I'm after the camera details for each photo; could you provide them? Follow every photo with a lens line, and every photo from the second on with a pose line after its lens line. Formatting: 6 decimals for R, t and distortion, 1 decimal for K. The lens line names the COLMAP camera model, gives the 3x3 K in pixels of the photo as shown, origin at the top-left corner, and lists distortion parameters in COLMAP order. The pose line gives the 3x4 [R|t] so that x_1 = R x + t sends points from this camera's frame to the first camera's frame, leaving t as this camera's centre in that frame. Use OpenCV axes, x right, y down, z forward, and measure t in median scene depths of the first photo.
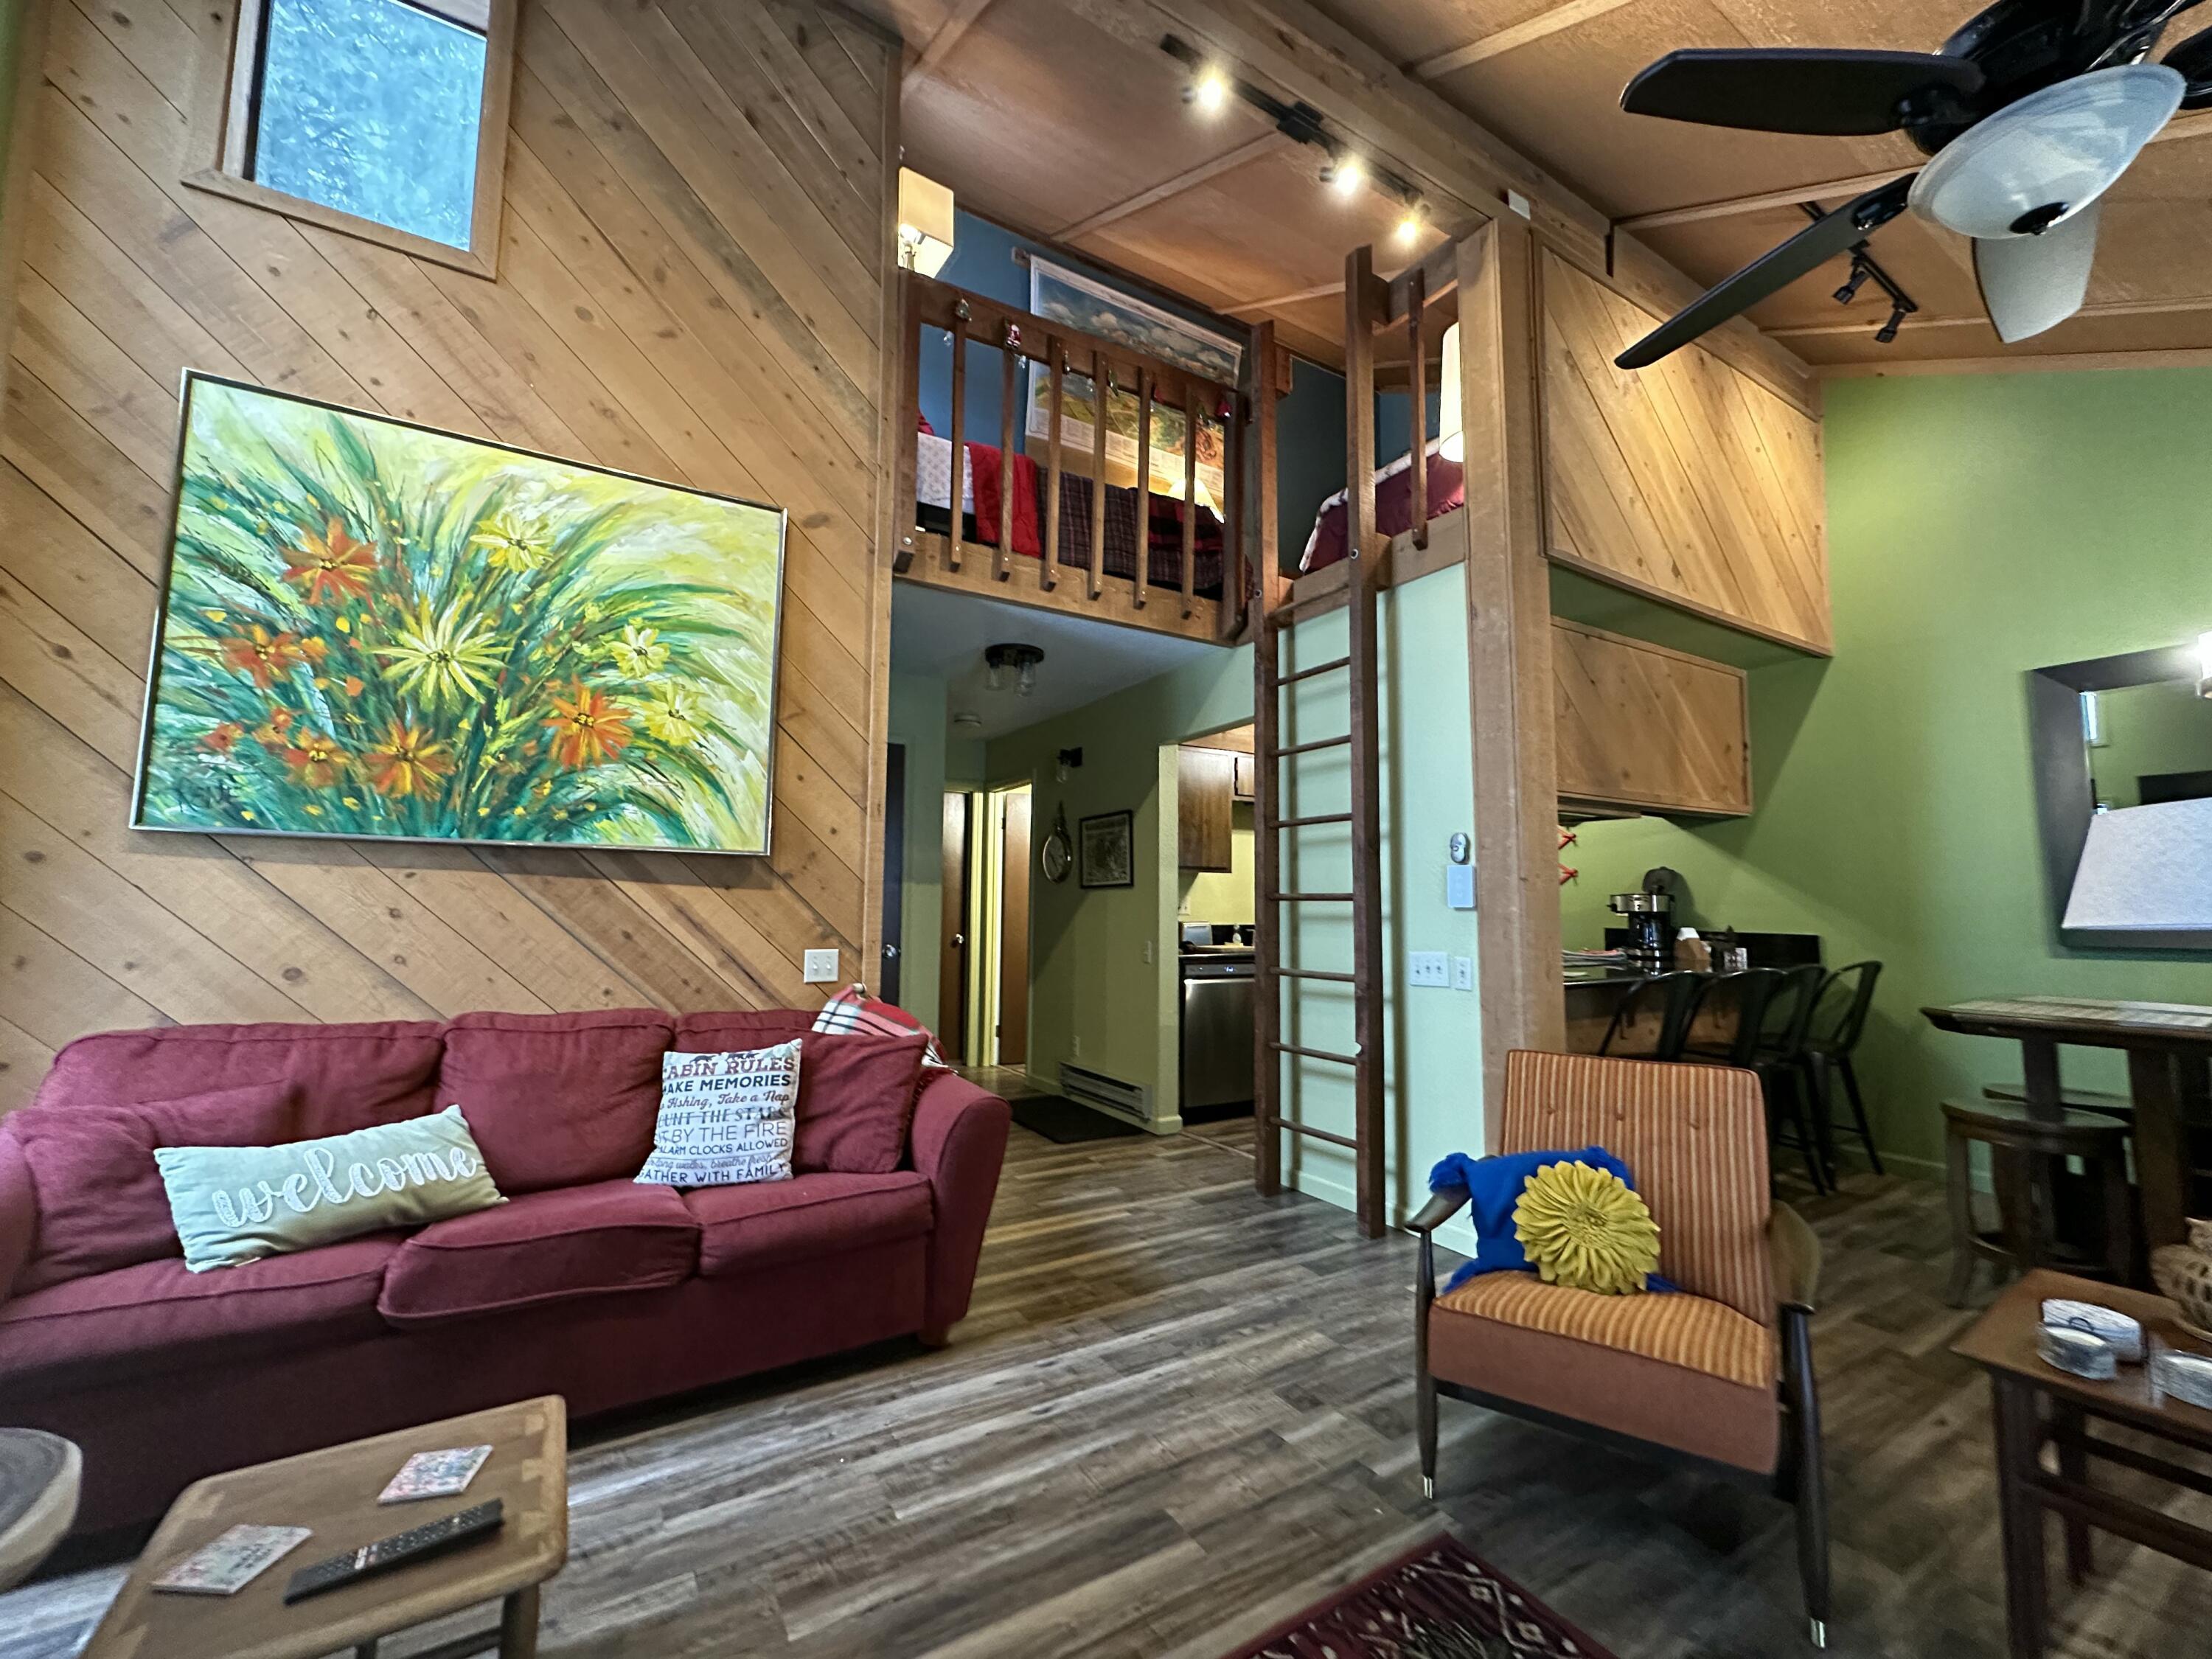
lens RADIAL K [[887.8, 0, 1096.5], [0, 887.8, 822.6], [0, 0, 1]] dist [-0.004359, 0.000267]
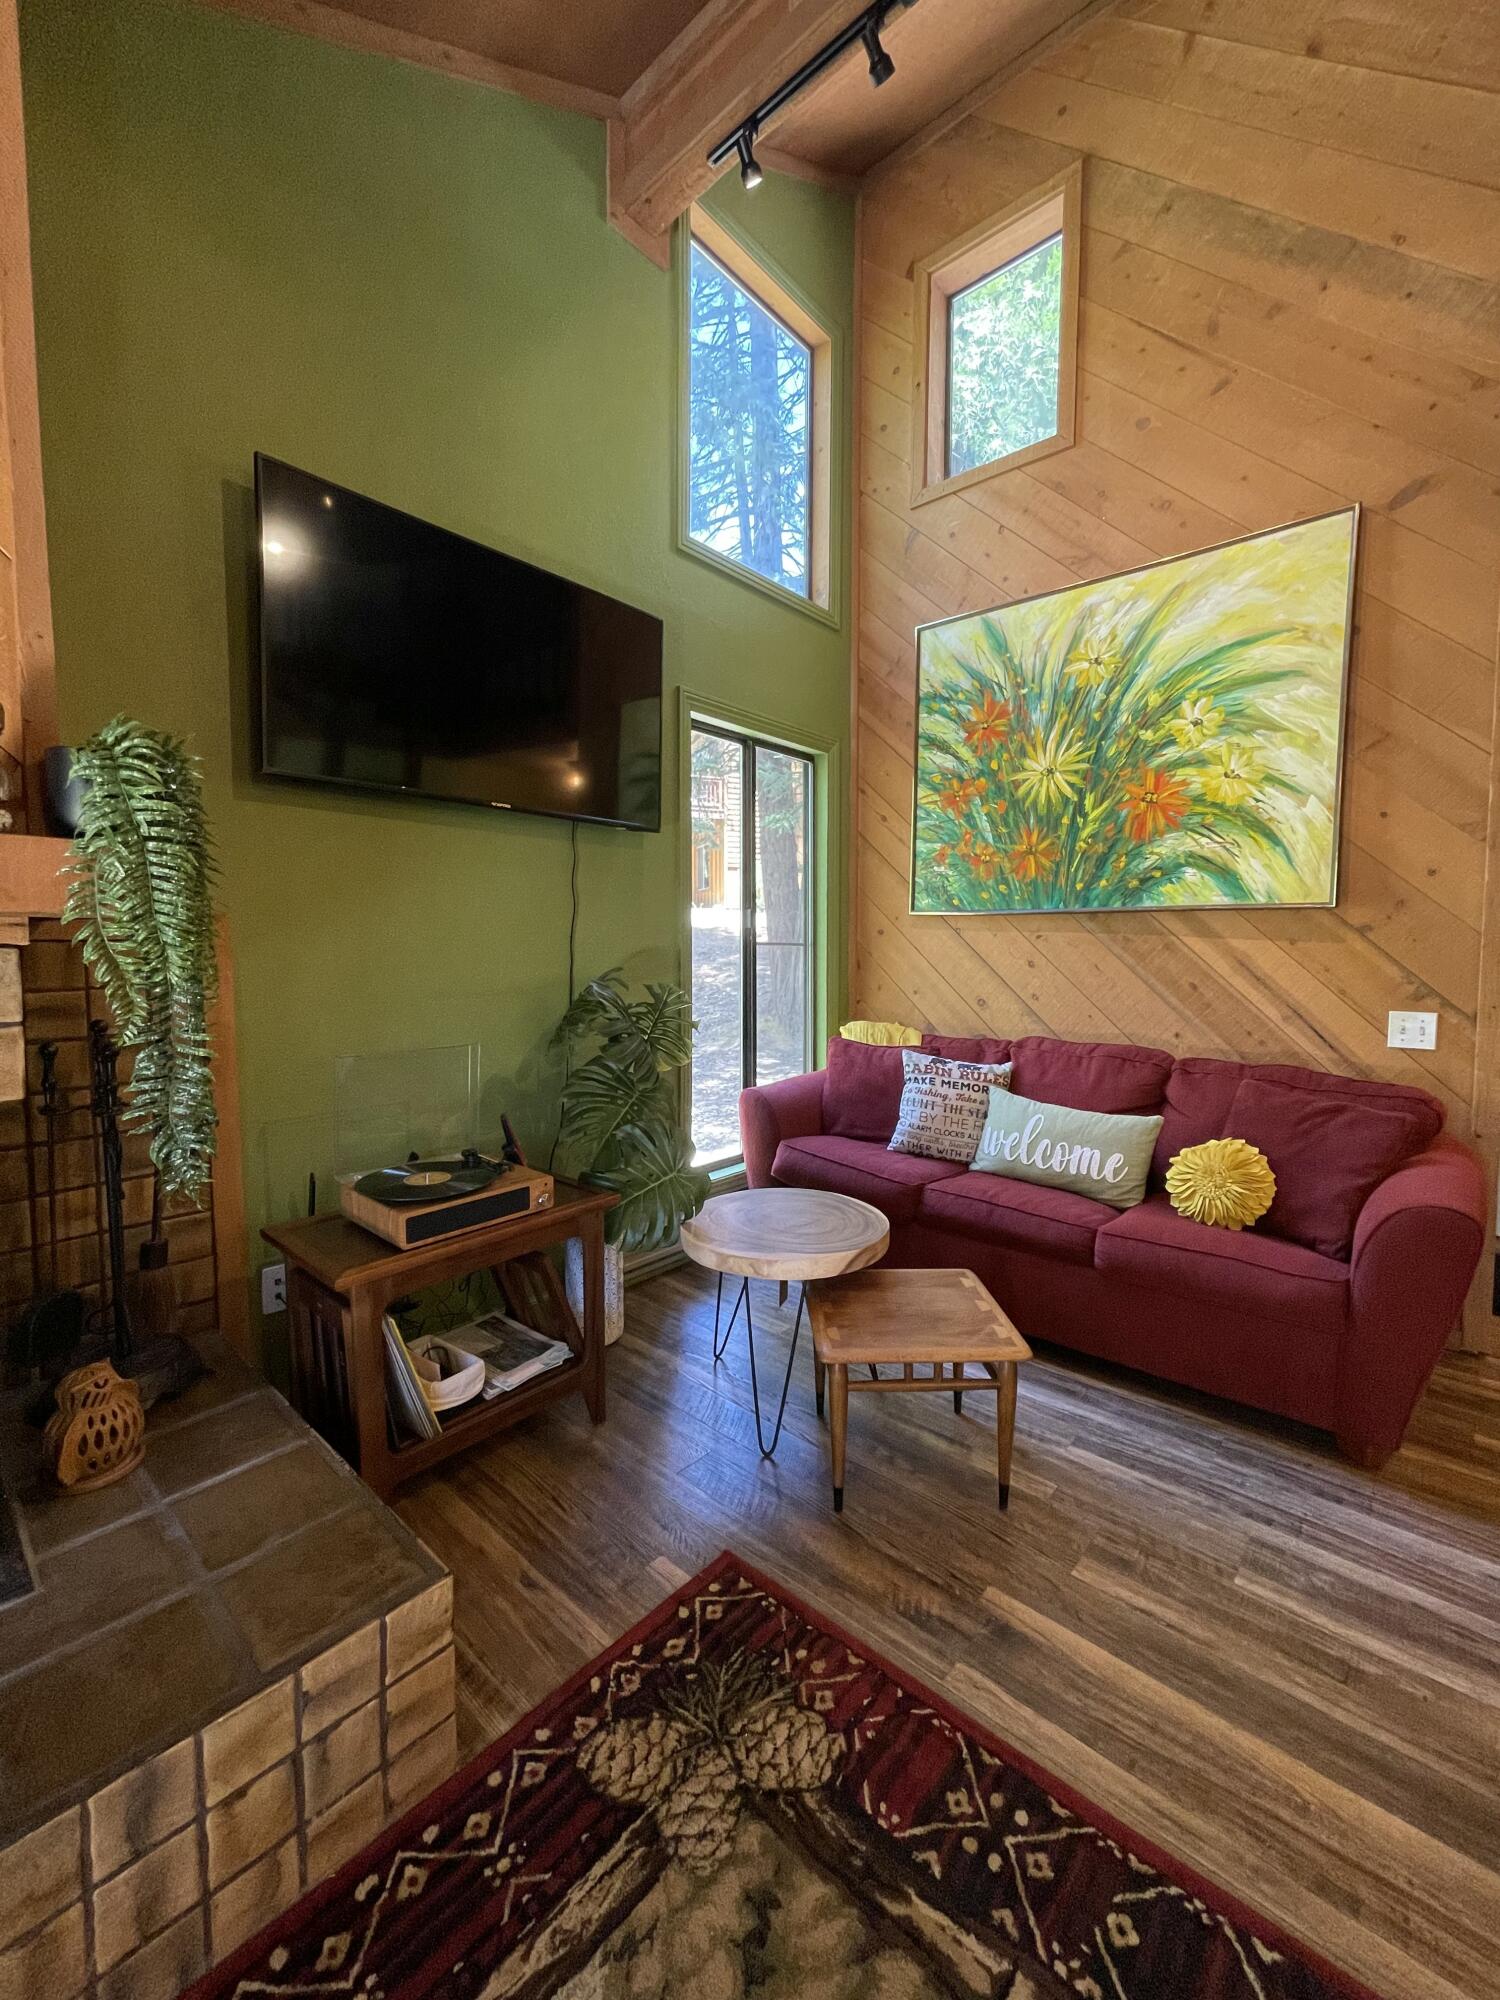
lens RADIAL K [[794.8, 0, 738.9], [0, 794.8, 991.7], [0, 0, 1]] dist [0.000435, -0.000475]
pose [[0.296577, 0.046036, -0.953899, 0.270299], [0.084610, 0.993643, 0.074260, 0.012648], [0.951254, -0.102733, 0.290796, 0.179810]]
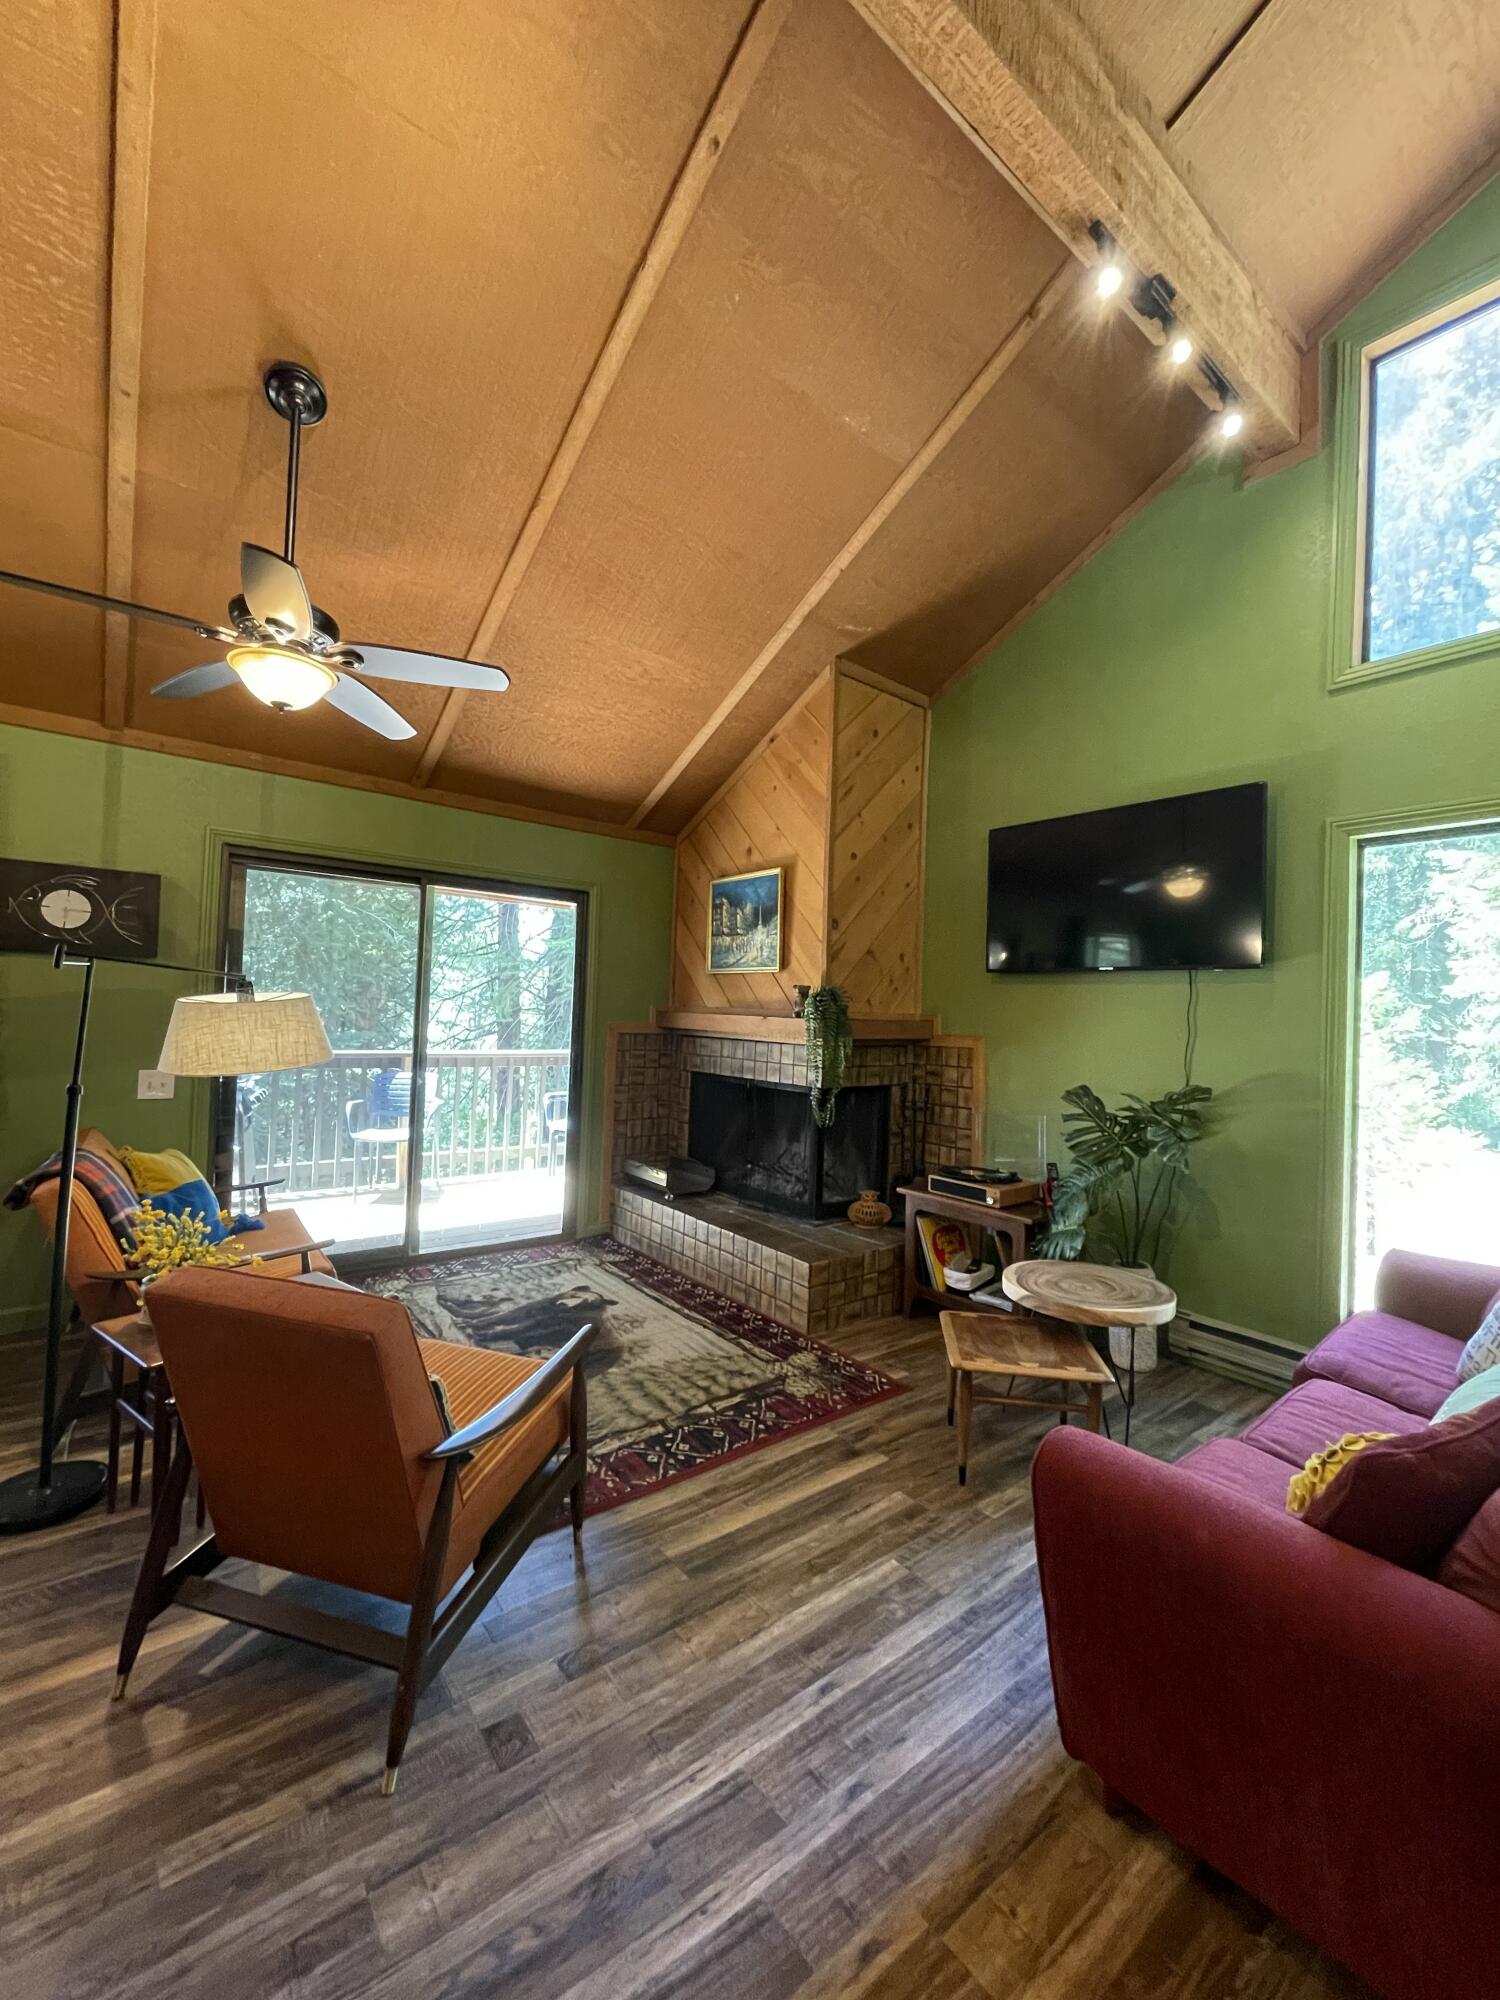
lens RADIAL K [[794.8, 0, 749.3], [0, 794.8, 990.9], [0, 0, 1]] dist [0.000435, -0.000475]
pose [[-0.989343, -0.044656, -0.138584, 0.116527], [-0.029092, 0.993241, -0.112368, 0.059854], [0.142665, -0.107139, -0.983955, 1.392625]]
